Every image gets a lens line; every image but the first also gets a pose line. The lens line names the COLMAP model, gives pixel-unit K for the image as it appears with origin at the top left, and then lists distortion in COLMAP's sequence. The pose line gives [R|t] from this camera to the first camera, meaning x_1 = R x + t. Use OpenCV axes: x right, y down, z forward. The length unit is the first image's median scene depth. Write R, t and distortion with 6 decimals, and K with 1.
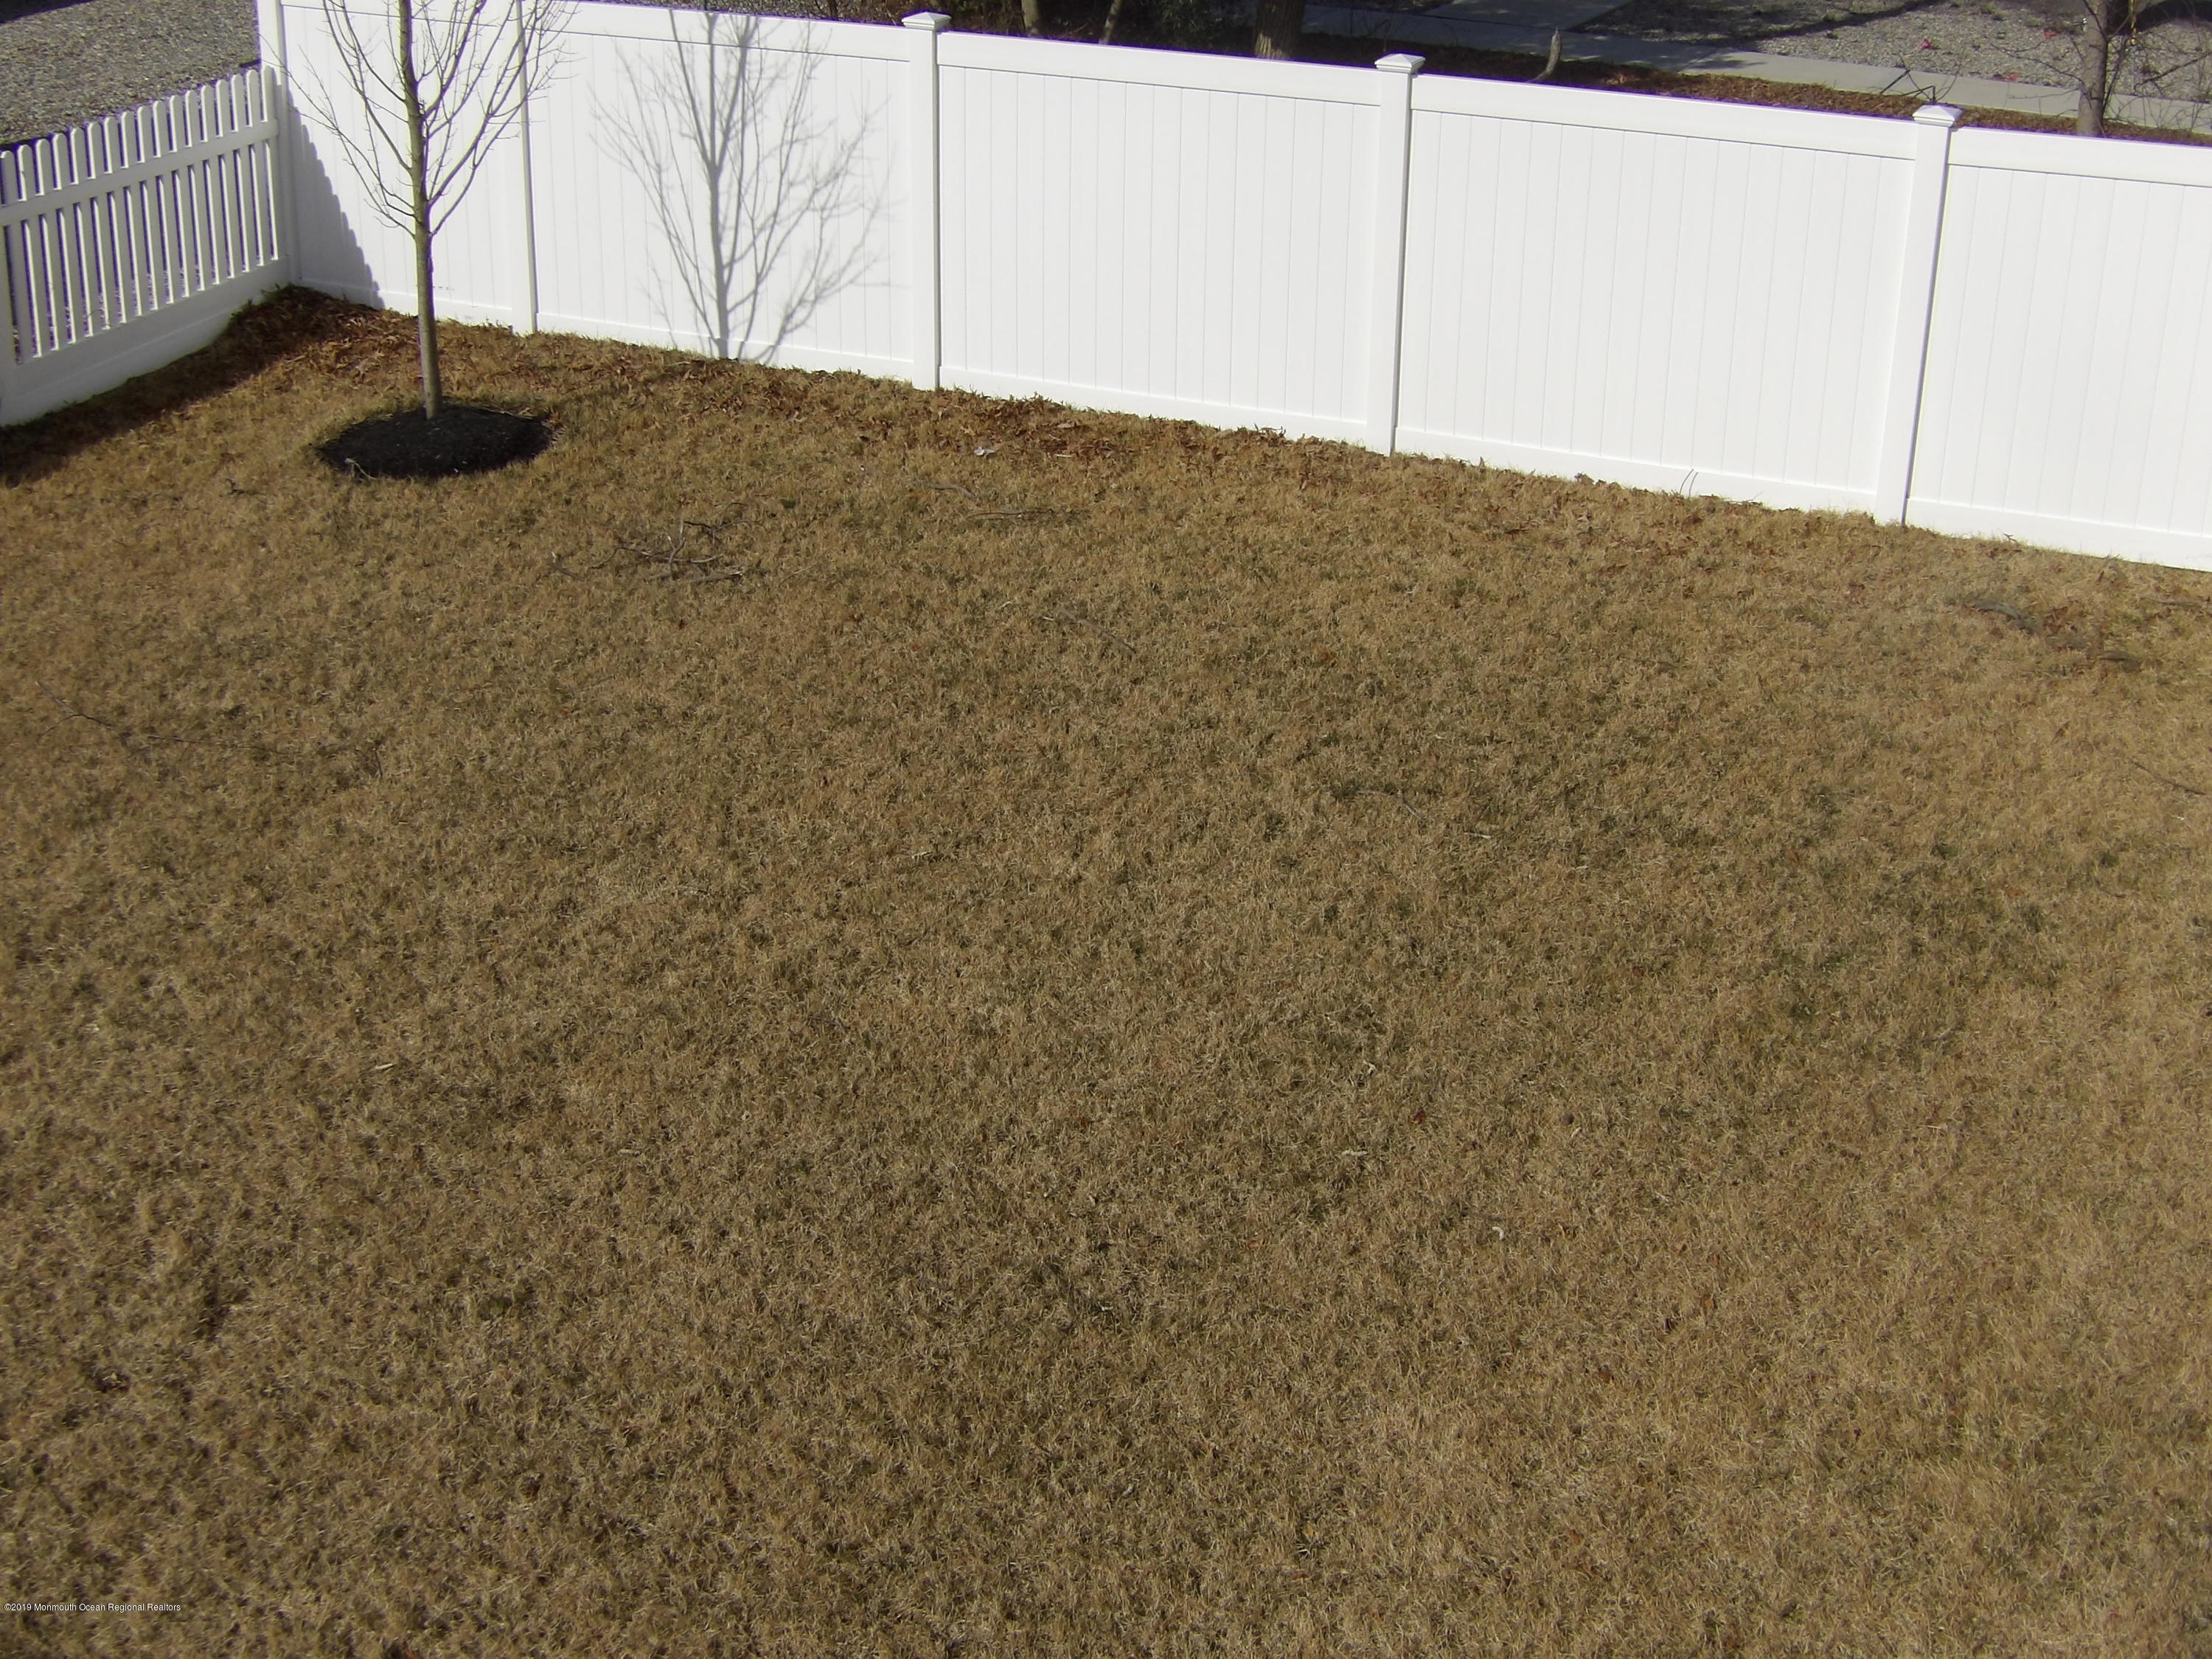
lens RADIAL K [[3178.9, 0, 1106.0], [0, 3178.9, 829.5], [0, 0, 1]] dist [-0.023621, -0.451703]
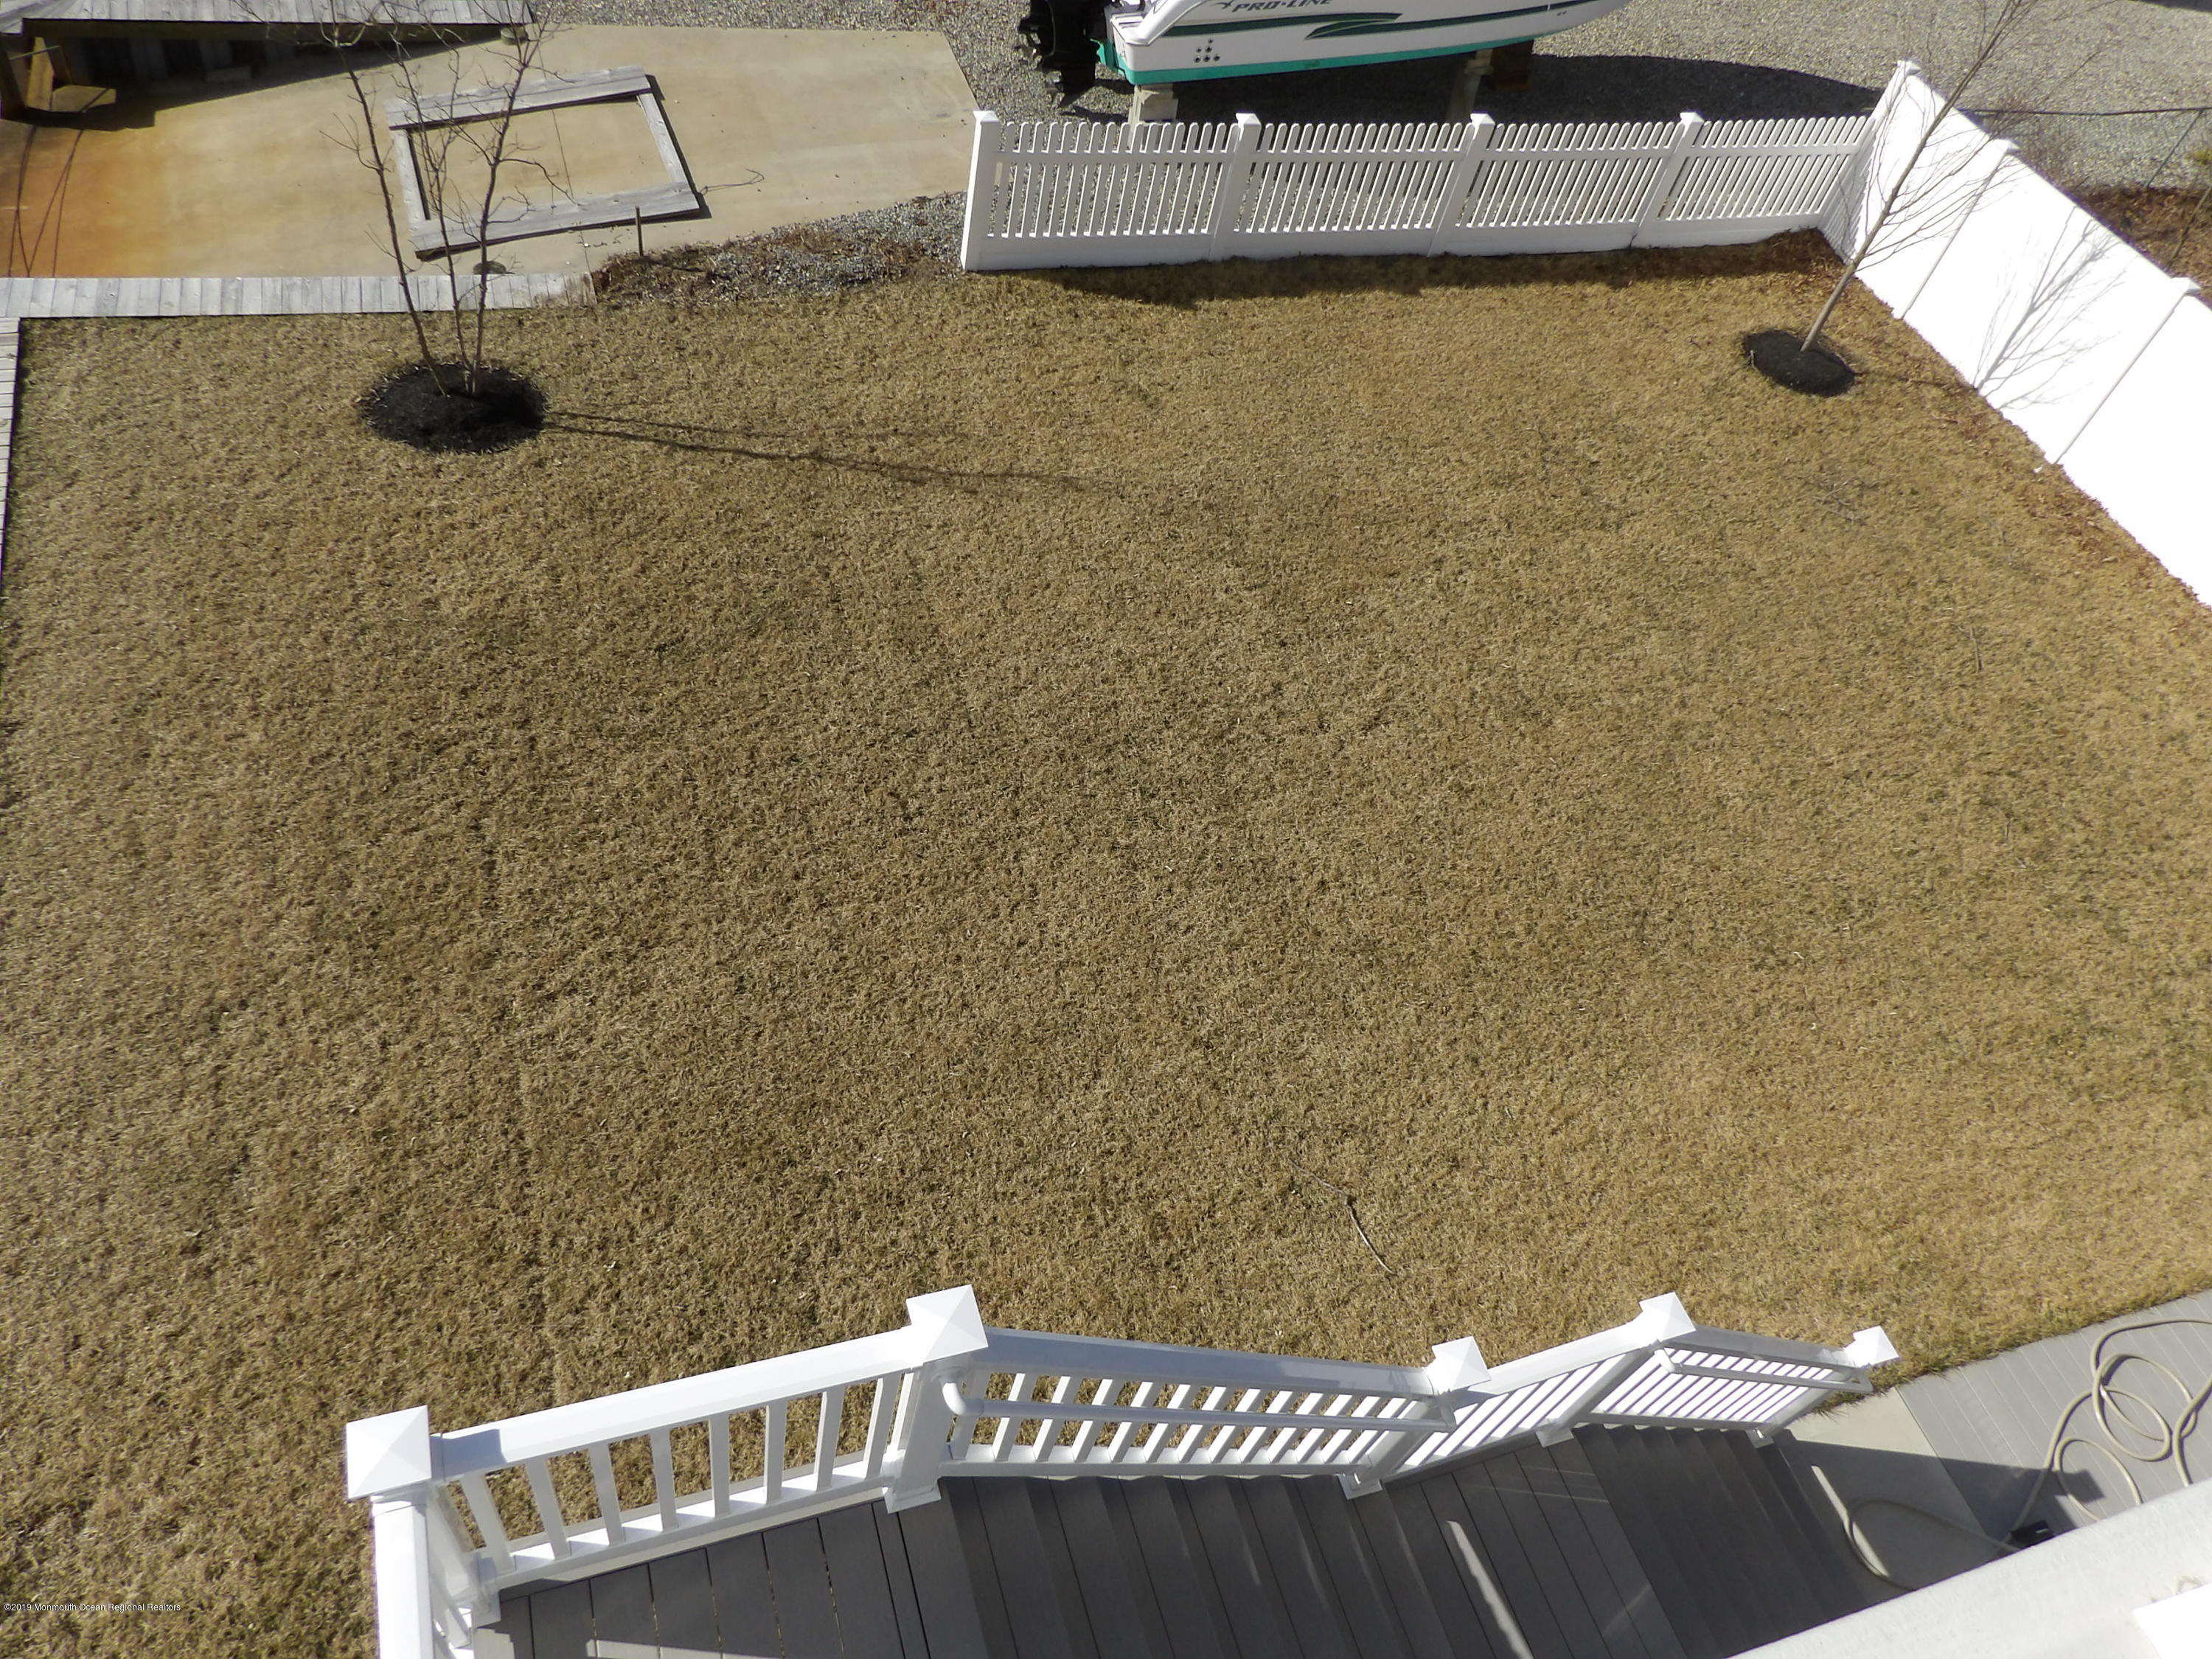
lens RADIAL K [[1592.4, 0, 1082.3], [0, 1592.4, 834.9], [0, 0, 1]] dist [-0.027439, 0.033725]
pose [[0.665067, 0.627687, -0.404592, 0.110059], [-0.441176, 0.767371, 0.465301, -0.207141], [0.602536, -0.130960, 0.787274, -0.151315]]
